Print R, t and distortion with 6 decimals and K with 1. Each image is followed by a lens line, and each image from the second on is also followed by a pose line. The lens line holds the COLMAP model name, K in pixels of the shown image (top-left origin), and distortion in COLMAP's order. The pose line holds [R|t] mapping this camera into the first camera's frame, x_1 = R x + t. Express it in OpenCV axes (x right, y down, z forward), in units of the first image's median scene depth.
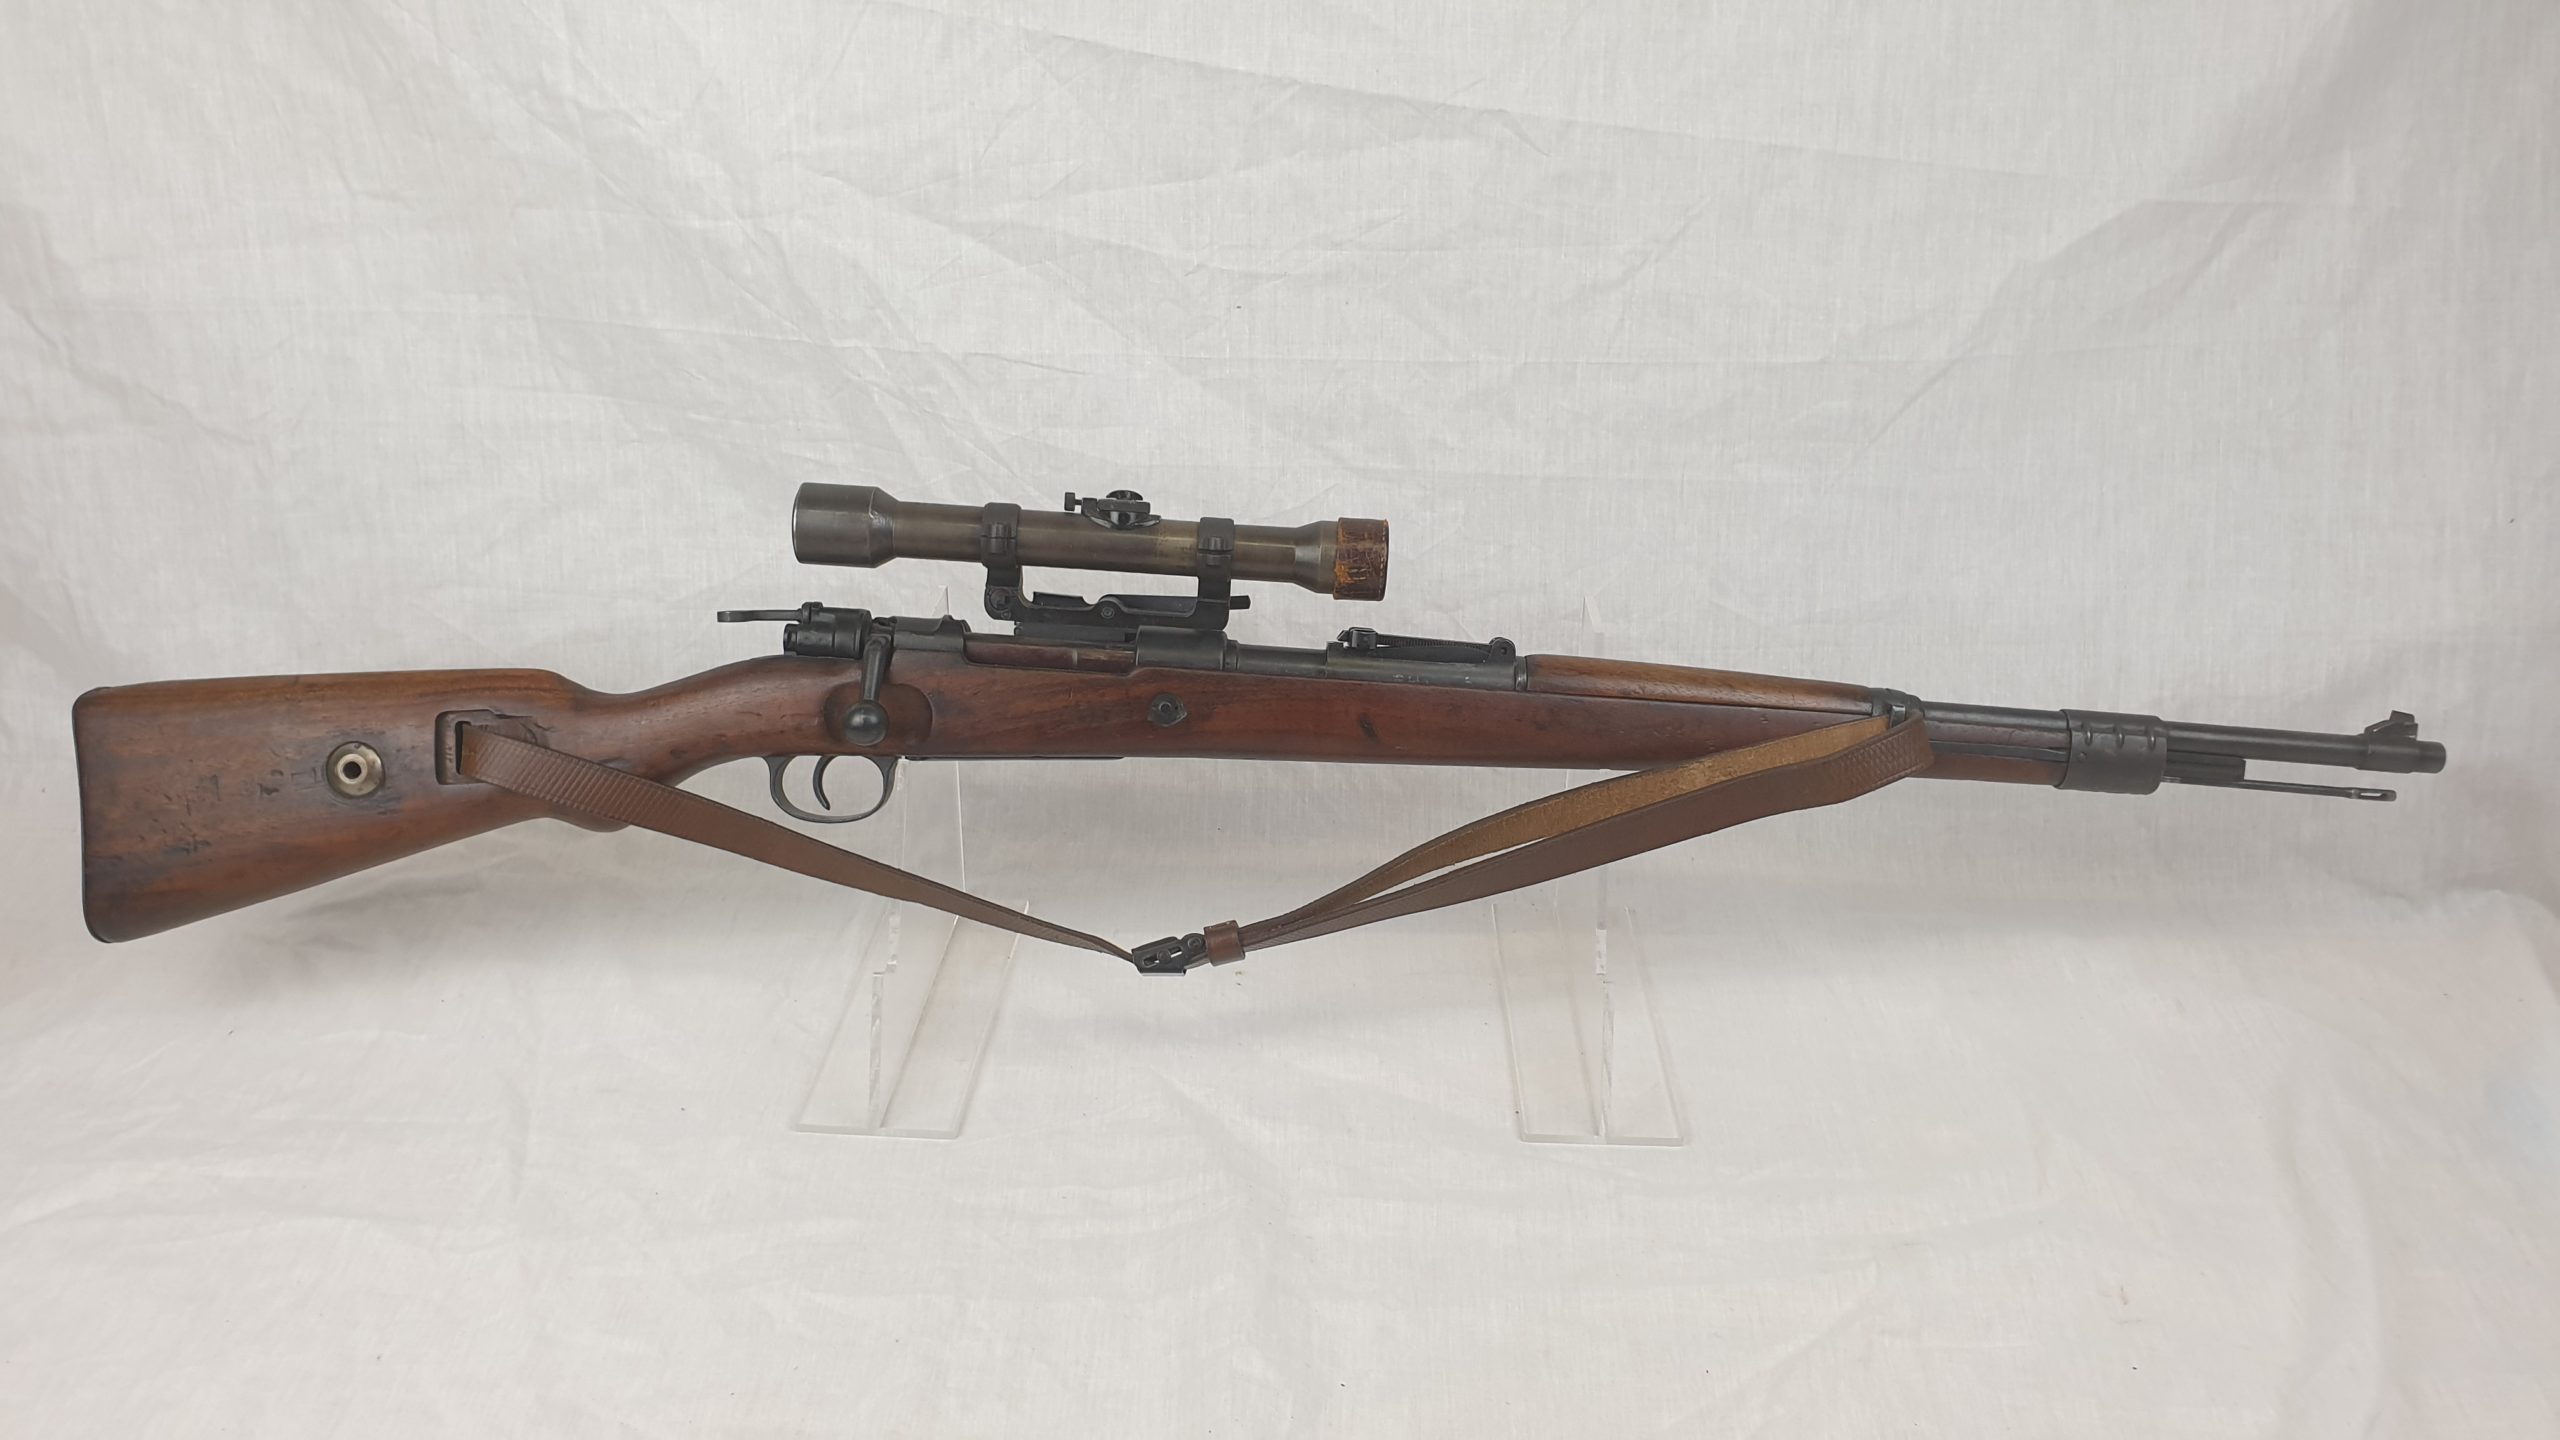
lens RADIAL K [[2022.1, 0, 1294.0], [0, 2022.1, 716.9], [0, 0, 1]] dist [0.003108, 0.002423]
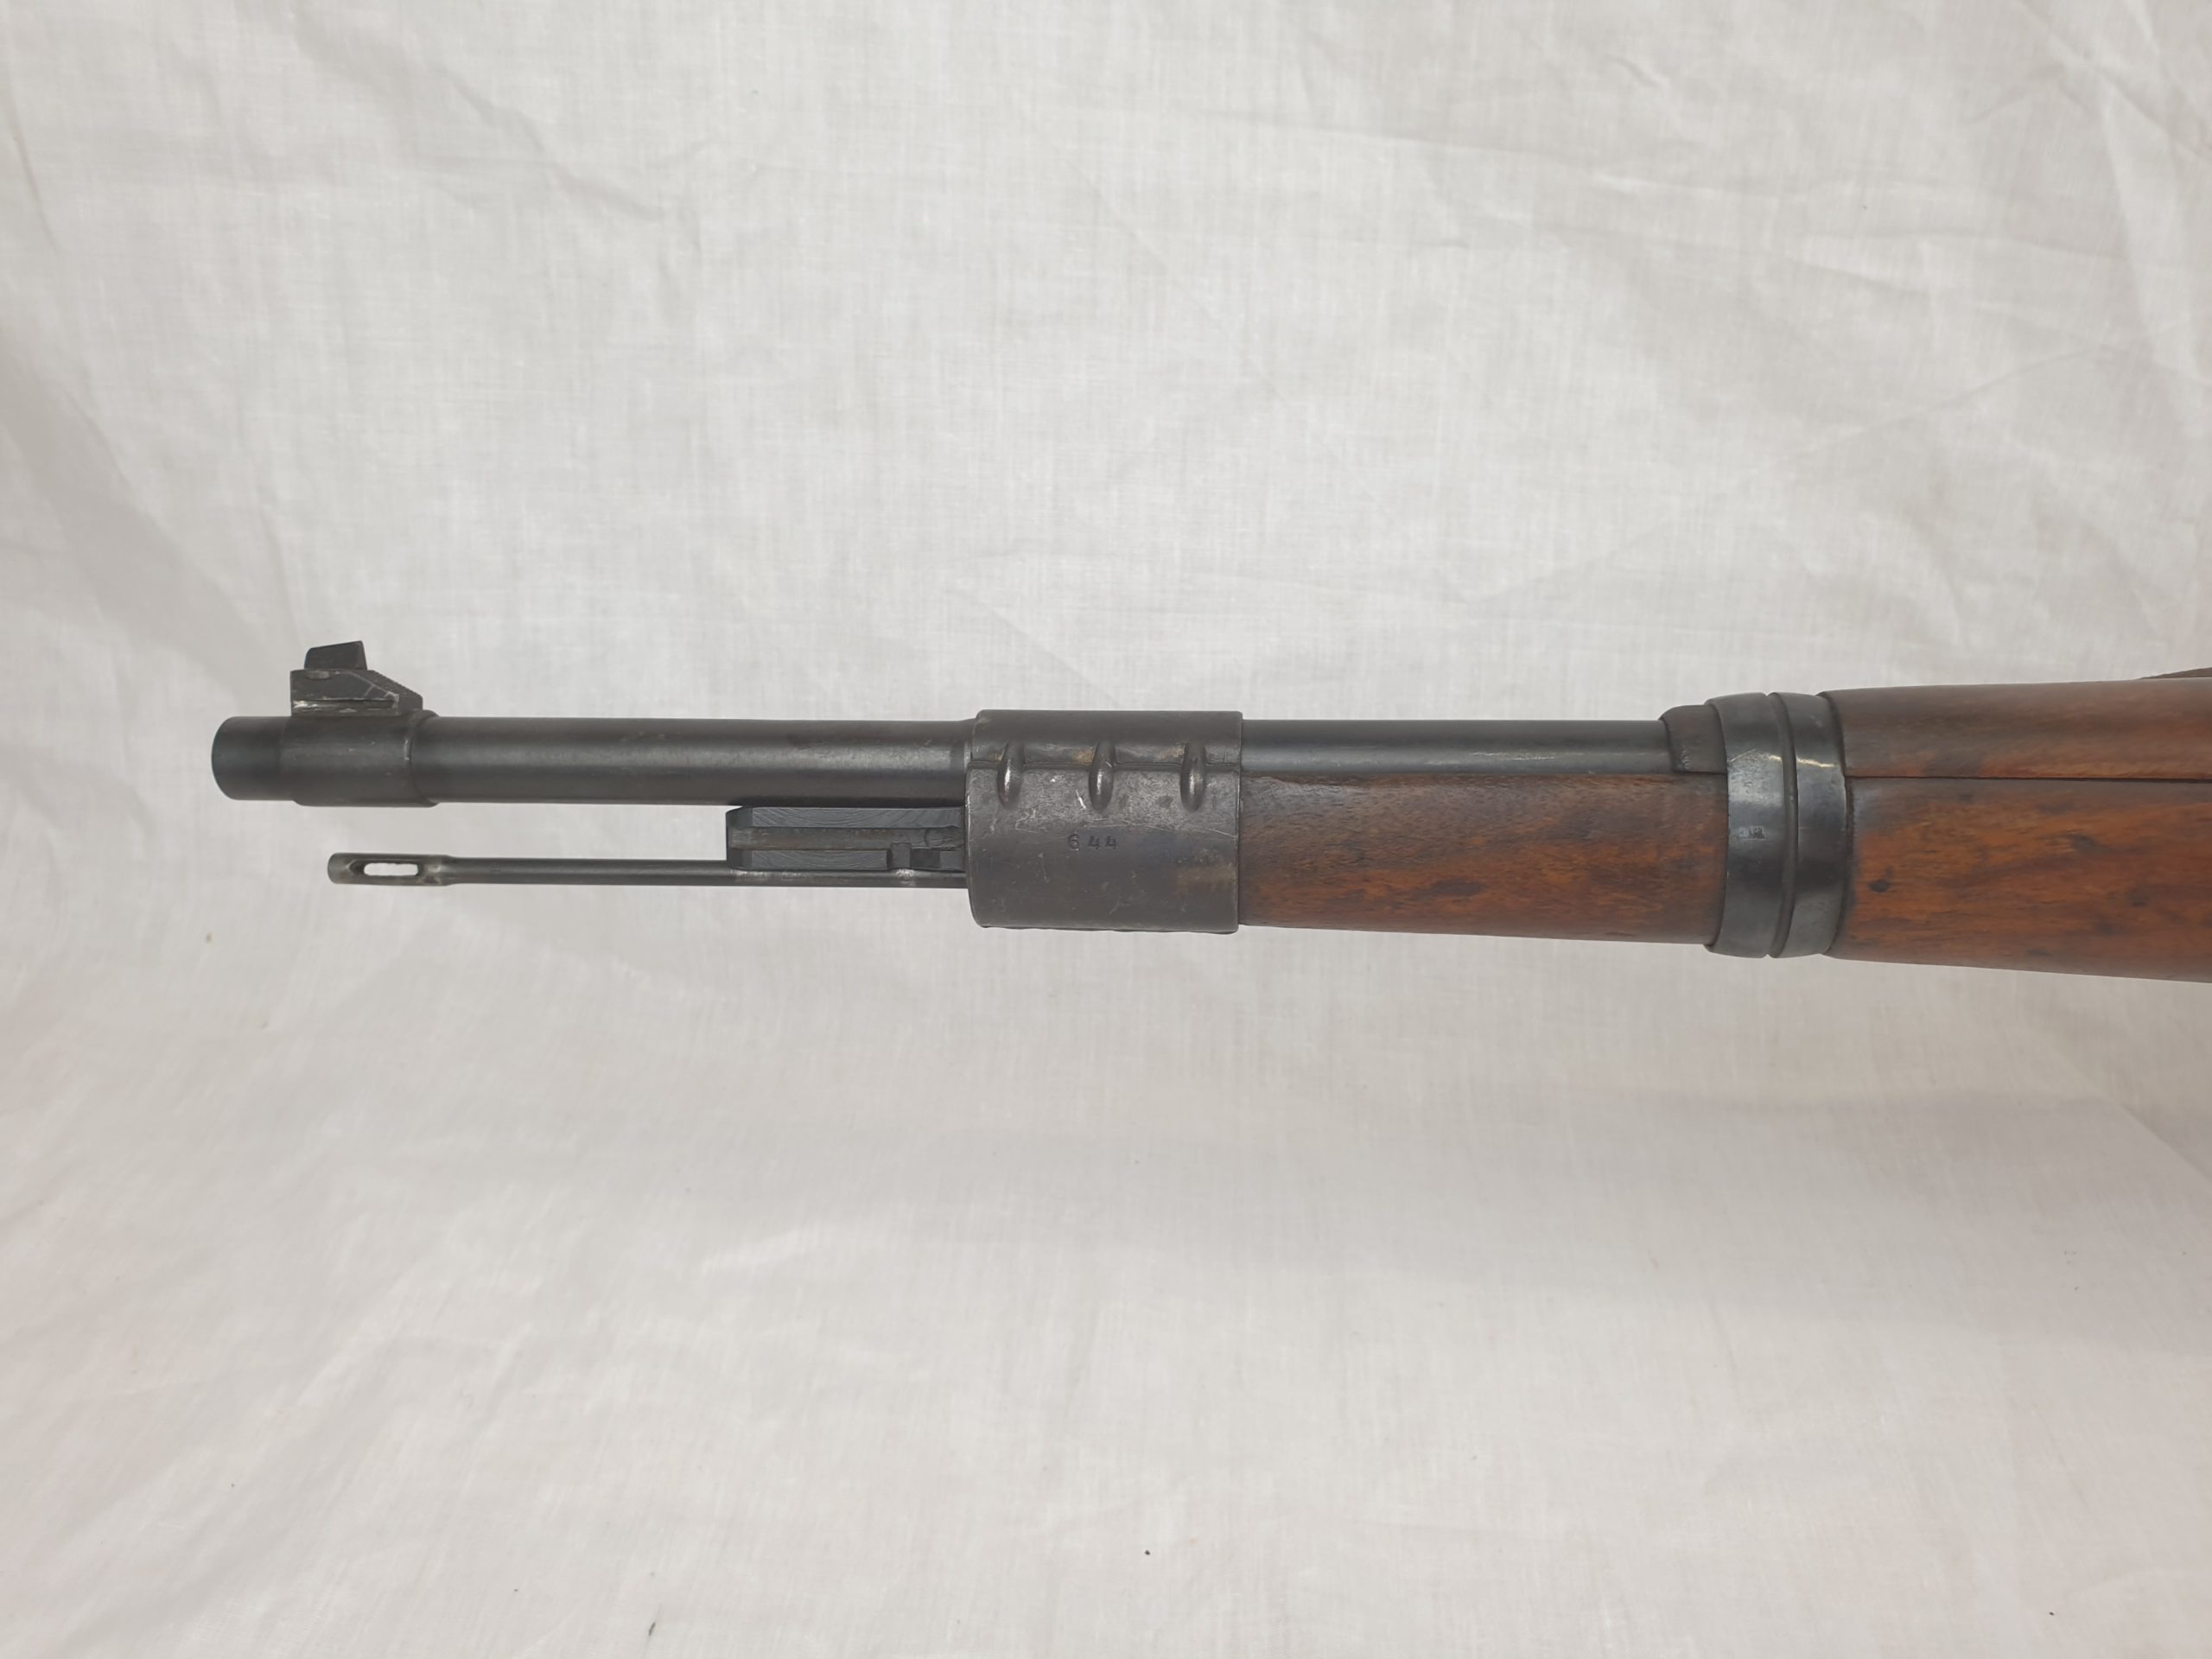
lens RADIAL K [[1807.0, 0, 1087.9], [0, 1807.0, 830.3], [0, 0, 1]] dist [-0.030662, 0.046701]
pose [[0.995149, 0.039180, -0.090236, -0.380887], [-0.038560, 0.999219, 0.008601, -0.003036], [0.090503, -0.005080, 0.995883, 0.607669]]
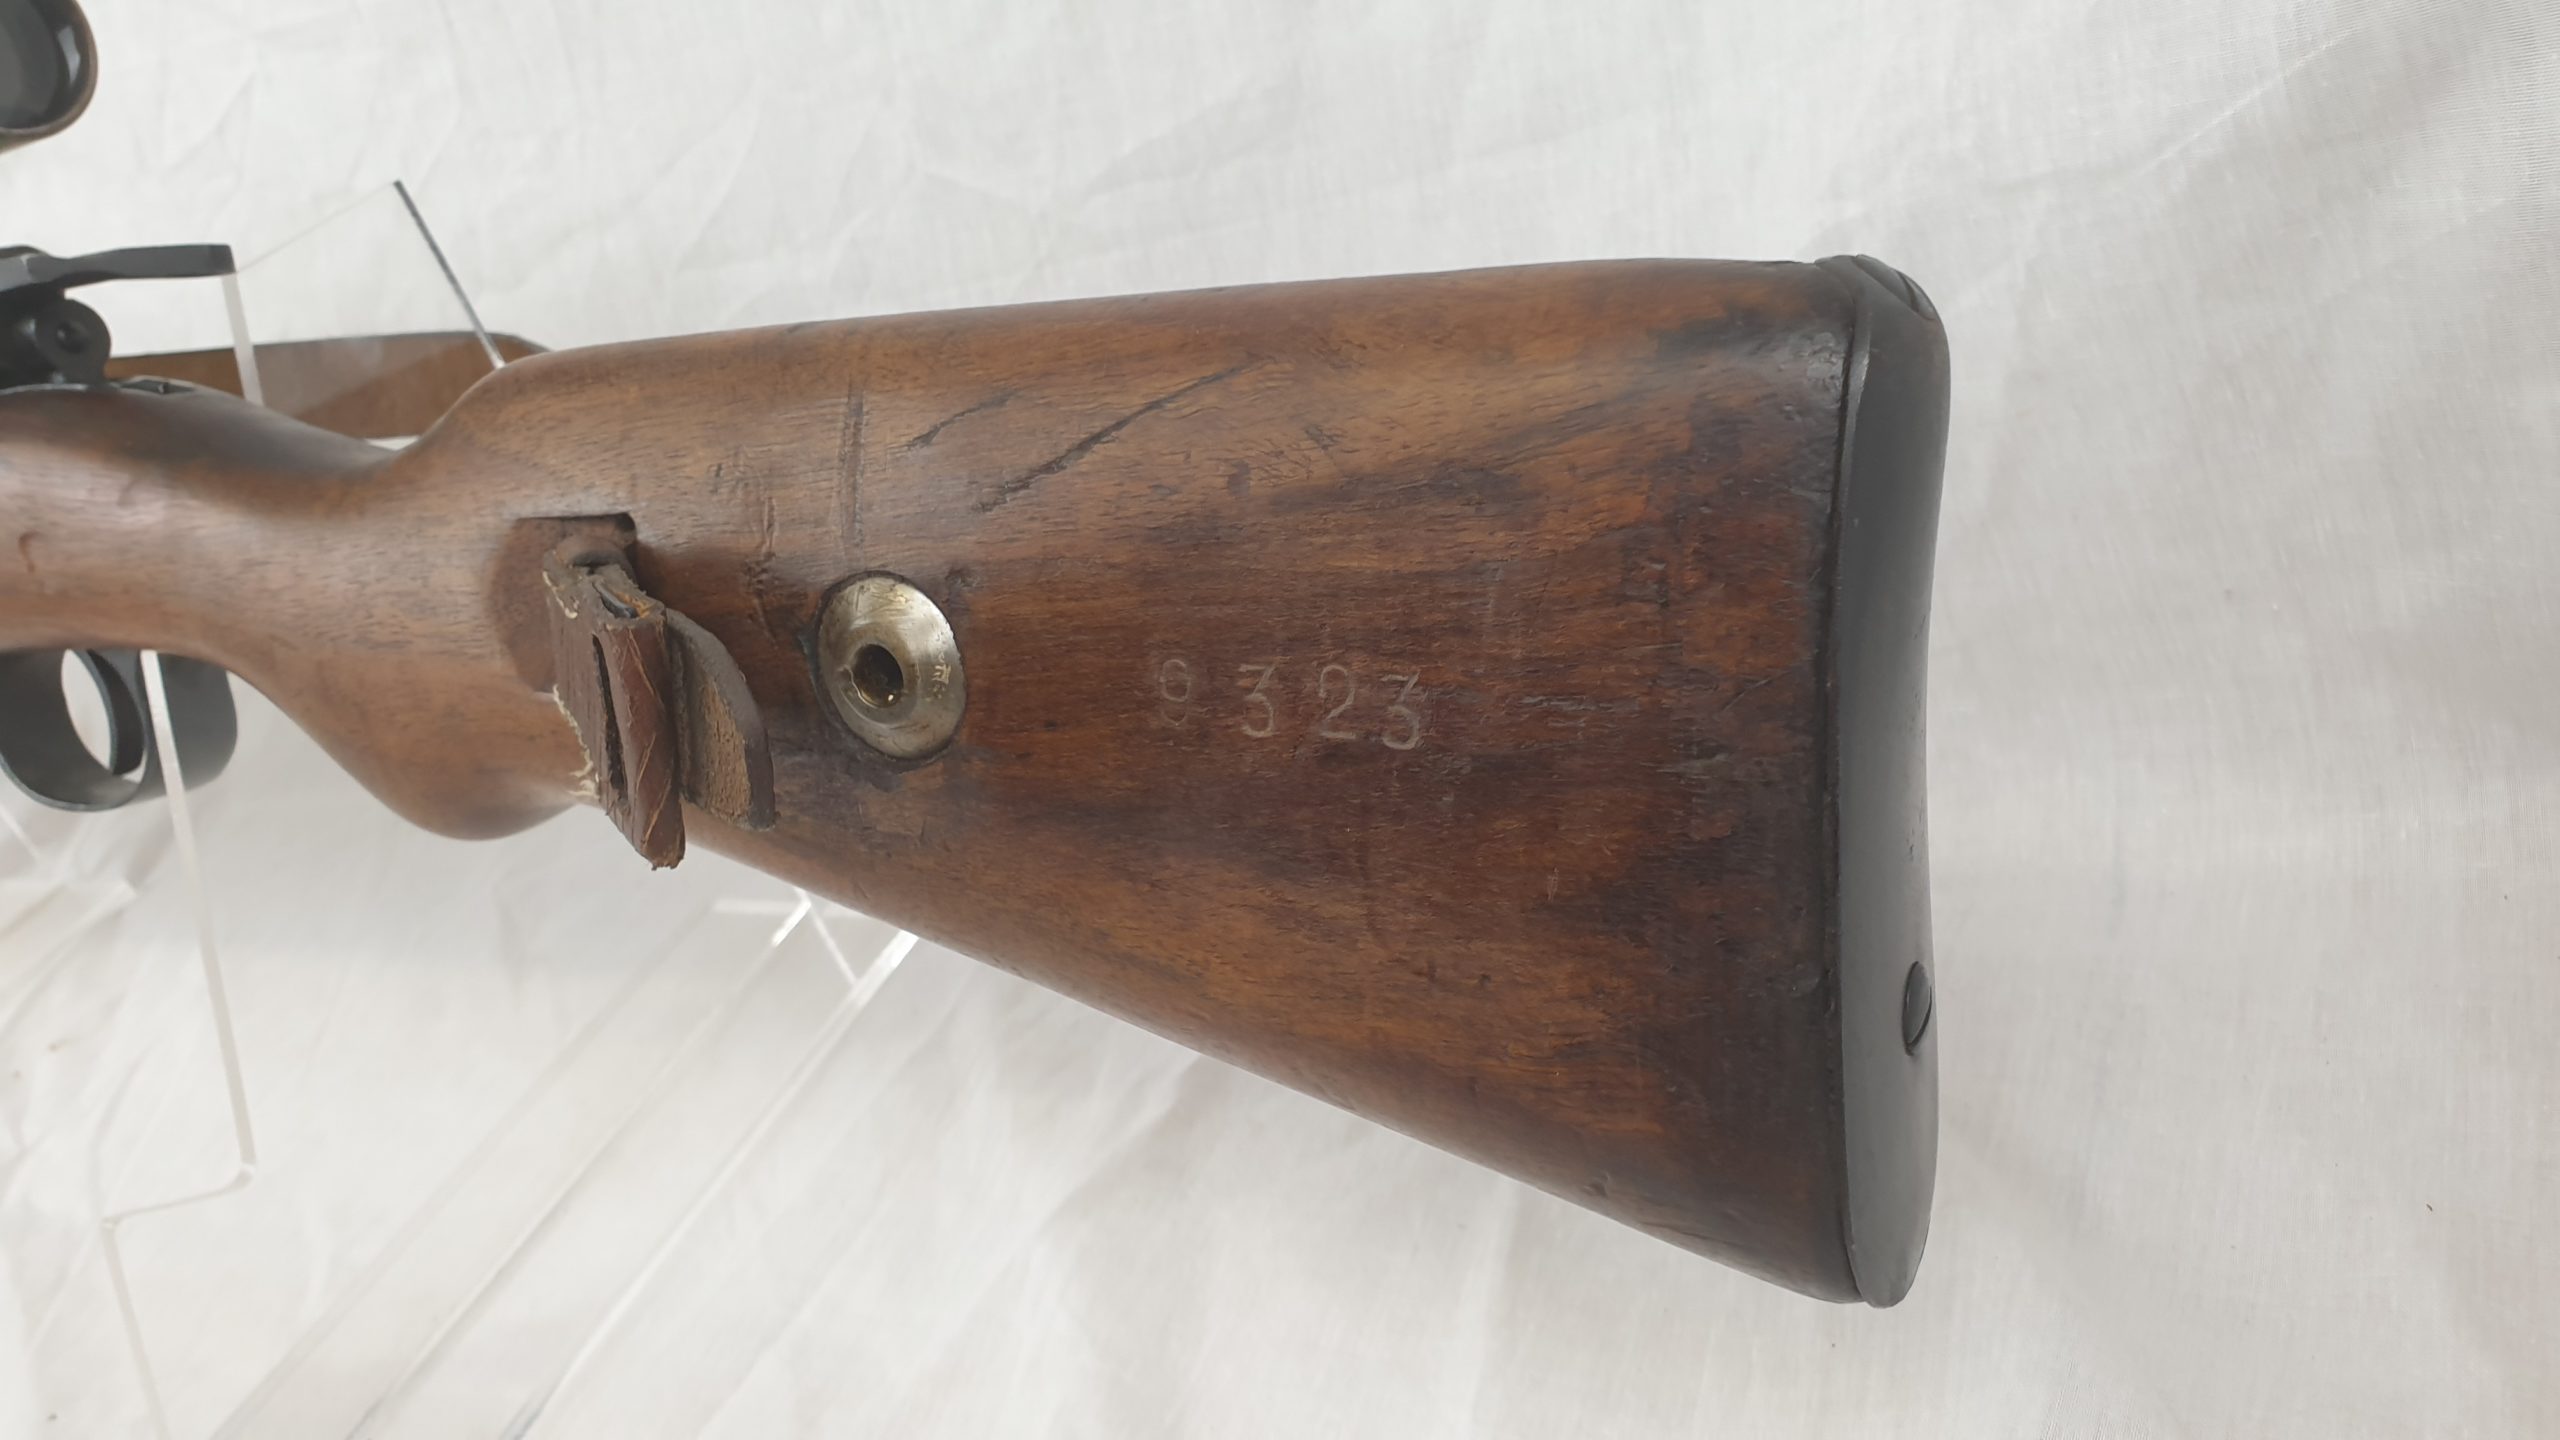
lens RADIAL K [[2065.8, 0, 1290.1], [0, 2065.8, 707.5], [0, 0, 1]] dist [-0.001392, -0.000087]
pose [[0.885569, -0.066924, -0.459661, 0.497202], [0.119717, 0.989020, 0.086647, 0.029089], [0.448815, -0.131761, 0.883857, 0.656008]]
